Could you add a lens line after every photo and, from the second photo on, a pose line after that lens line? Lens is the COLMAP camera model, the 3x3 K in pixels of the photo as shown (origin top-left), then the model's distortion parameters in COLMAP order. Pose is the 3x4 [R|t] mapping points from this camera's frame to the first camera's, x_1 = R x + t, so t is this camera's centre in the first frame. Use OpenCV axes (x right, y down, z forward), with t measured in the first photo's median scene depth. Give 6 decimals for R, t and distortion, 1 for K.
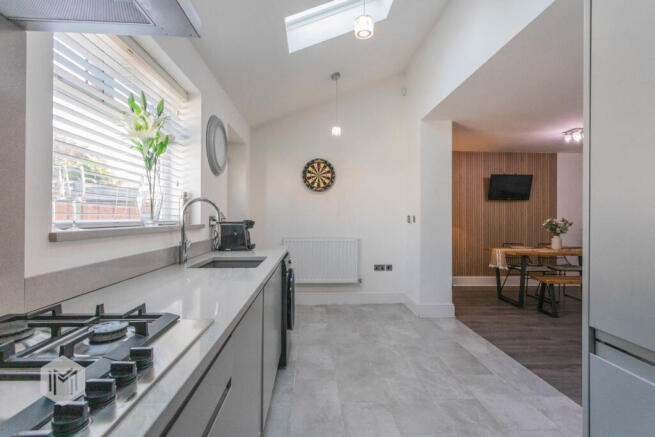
lens RADIAL K [[317.9, 0, 328.3], [0, 317.9, 217.8], [0, 0, 1]] dist [-0.000584, -0.000010]
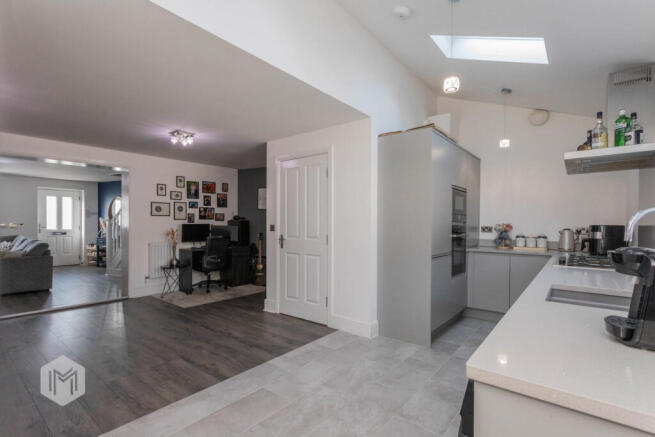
lens RADIAL K [[317.9, 0, 327.2], [0, 317.9, 221.2], [0, 0, 1]] dist [-0.000584, -0.000010]
pose [[-0.747554, -0.000219, 0.664201, -0.267147], [-0.000716, 1.000000, -0.000476, -0.011664], [-0.664201, -0.000831, -0.747554, 1.624899]]
